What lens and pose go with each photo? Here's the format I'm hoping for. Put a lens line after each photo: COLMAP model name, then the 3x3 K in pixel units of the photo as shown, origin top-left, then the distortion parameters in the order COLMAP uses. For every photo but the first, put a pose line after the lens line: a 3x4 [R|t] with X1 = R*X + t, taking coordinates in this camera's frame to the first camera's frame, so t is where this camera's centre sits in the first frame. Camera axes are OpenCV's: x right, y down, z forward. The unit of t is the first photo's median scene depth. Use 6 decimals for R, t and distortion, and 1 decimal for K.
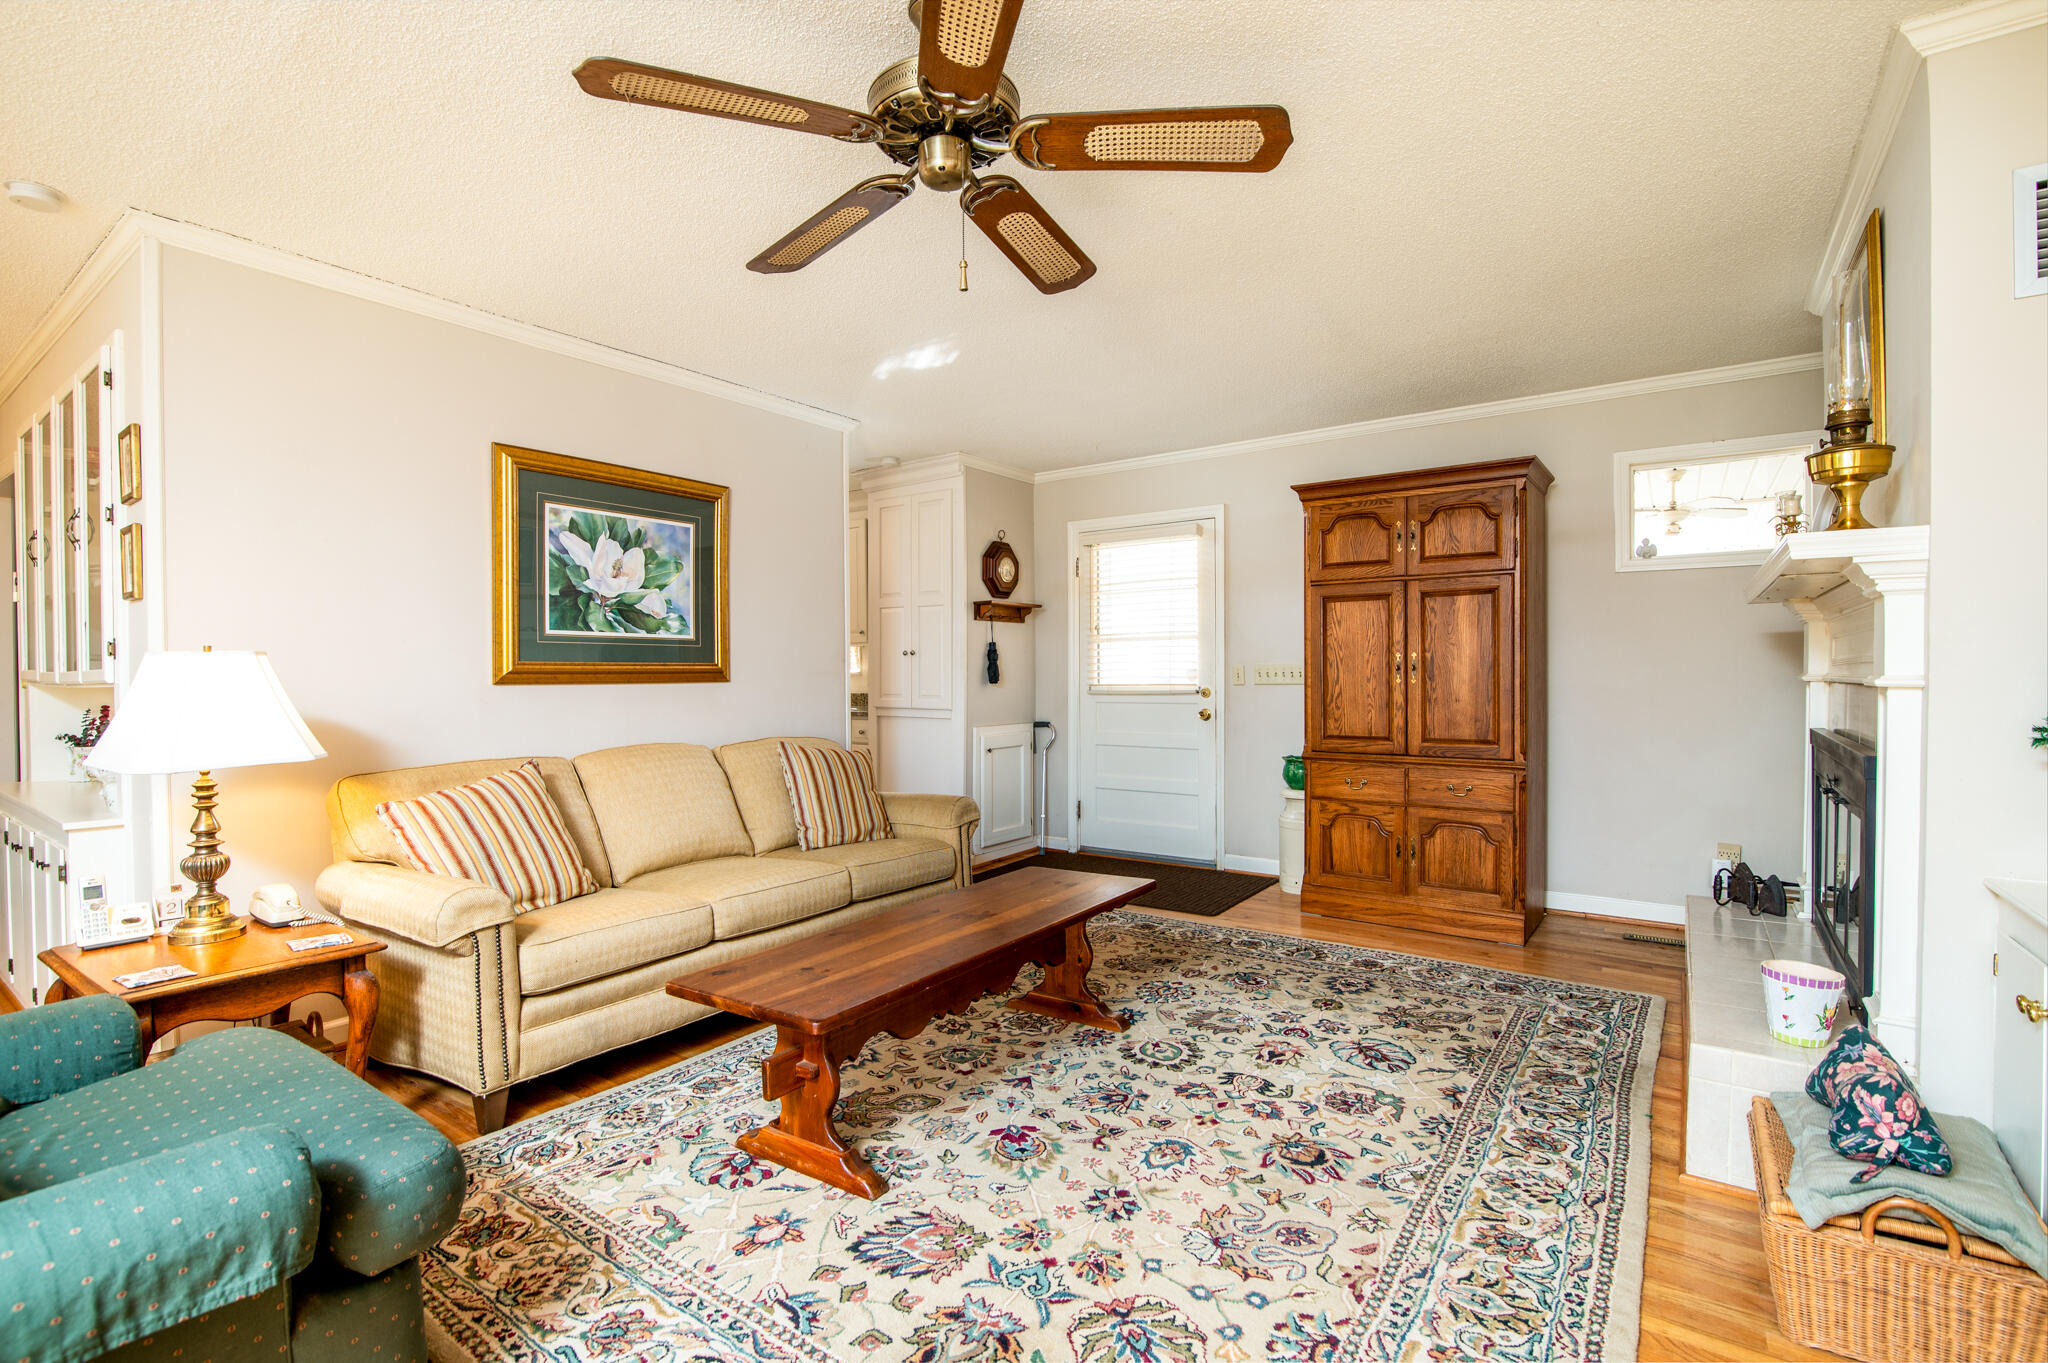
lens RADIAL K [[935.5, 0, 1018.1], [0, 935.5, 682.3], [0, 0, 1]] dist [-0.017893, 0.000798]
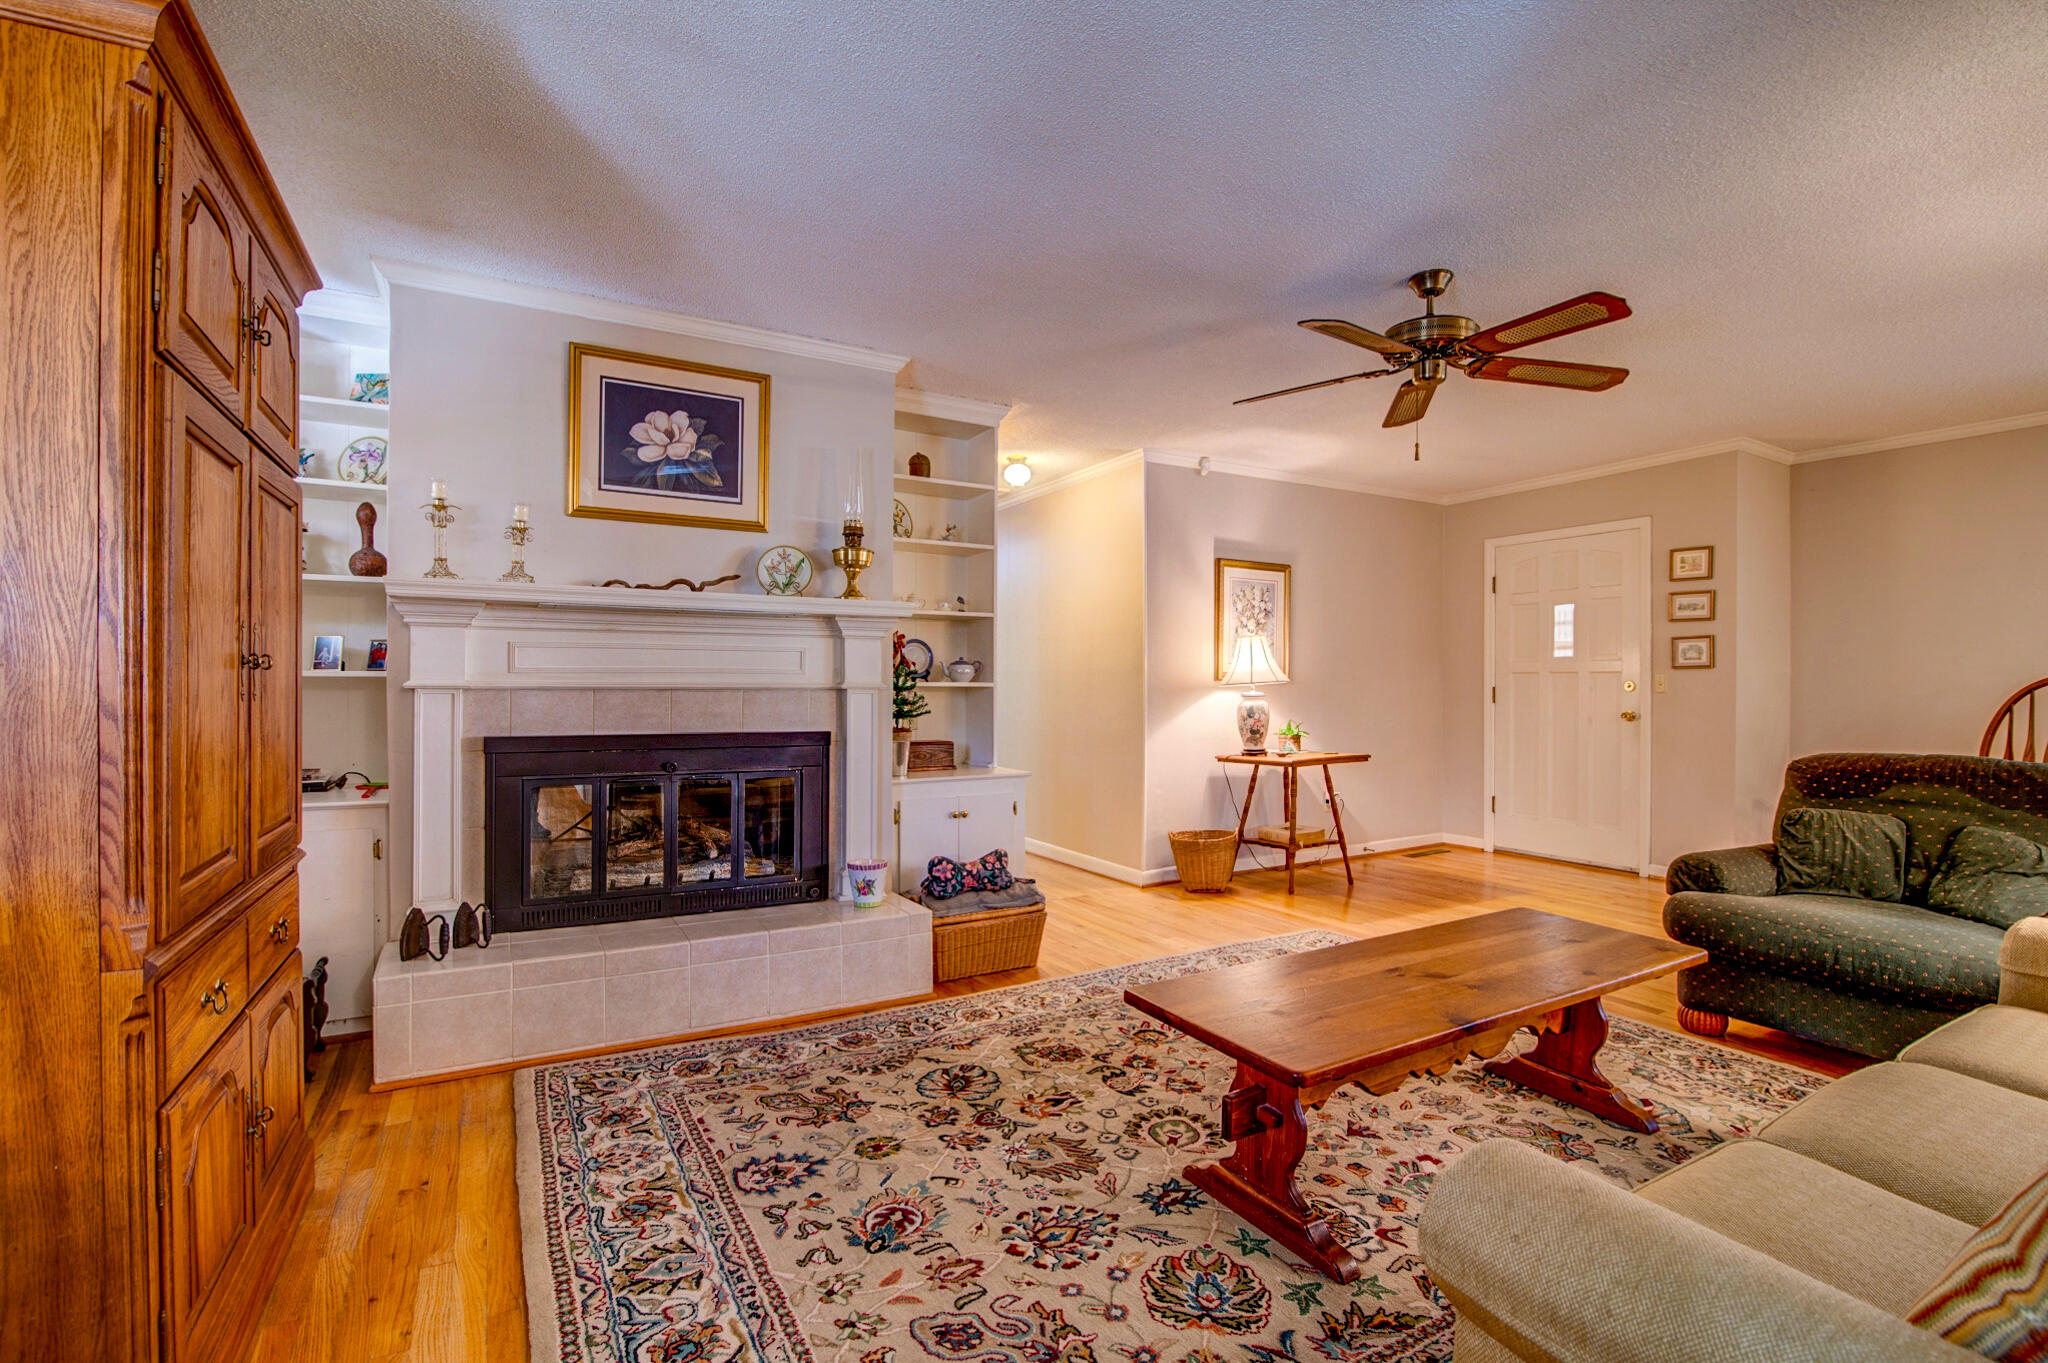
lens RADIAL K [[935.5, 0, 1023.5], [0, 935.5, 682.3], [0, 0, 1]] dist [-0.017893, 0.000798]
pose [[-0.910443, 0.004280, 0.413613, -0.058418], [0.005962, 0.999978, 0.002776, -0.006856], [-0.413592, 0.004994, -0.910449, 1.532468]]
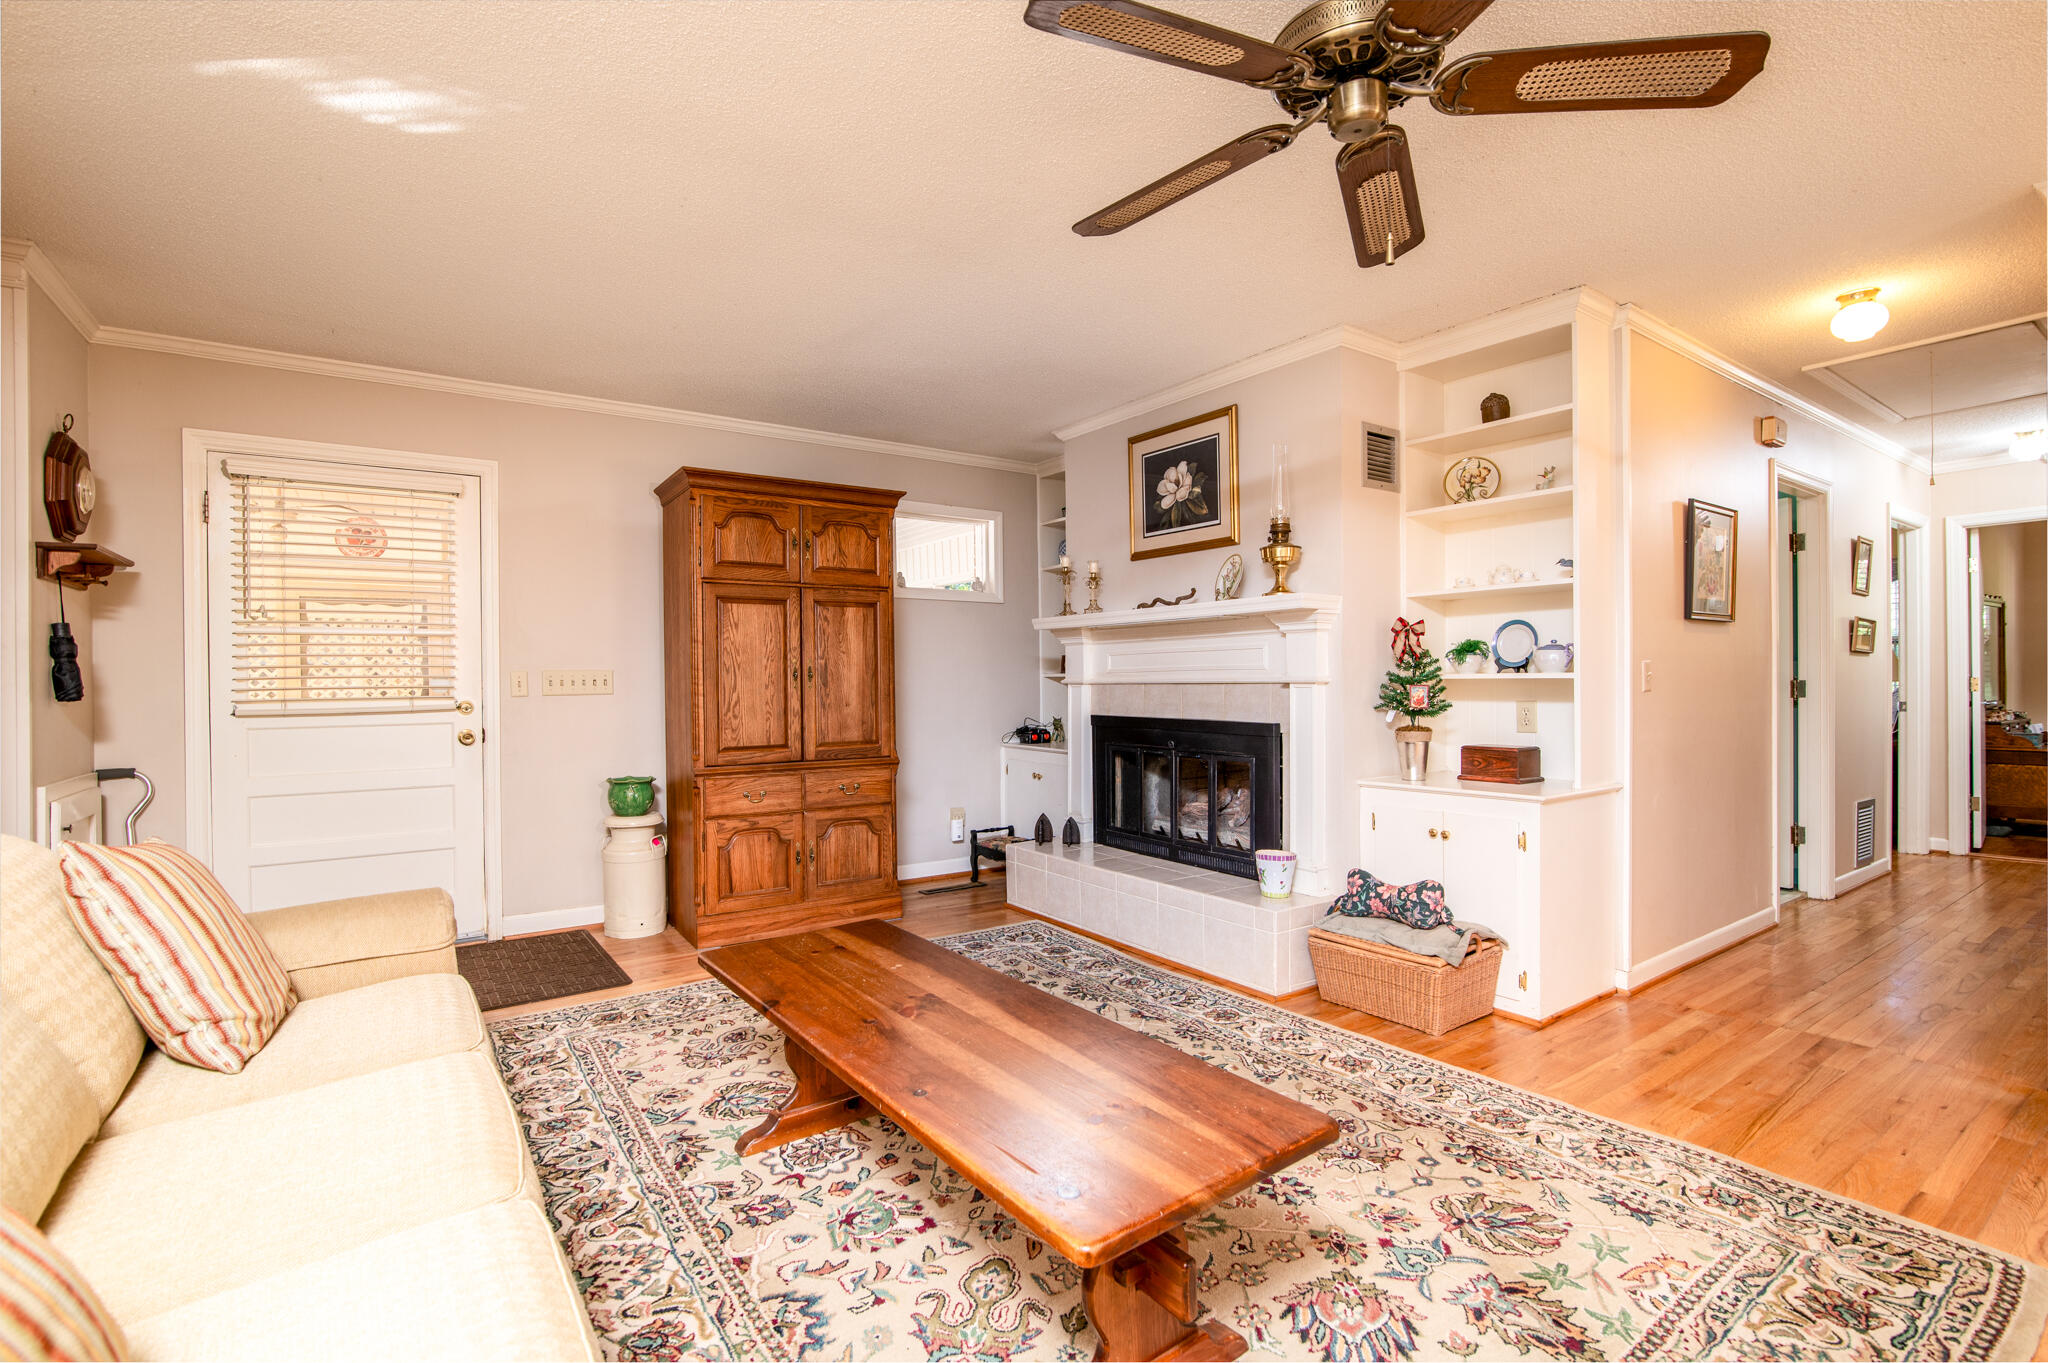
lens RADIAL K [[935.5, 0, 1018.3], [0, 935.5, 685.8], [0, 0, 1]] dist [-0.017893, 0.000798]
pose [[0.334820, -0.003335, 0.942276, -0.573627], [0.015714, 0.999874, -0.002044, 0.003195], [-0.942151, 0.015491, 0.334831, 0.555374]]
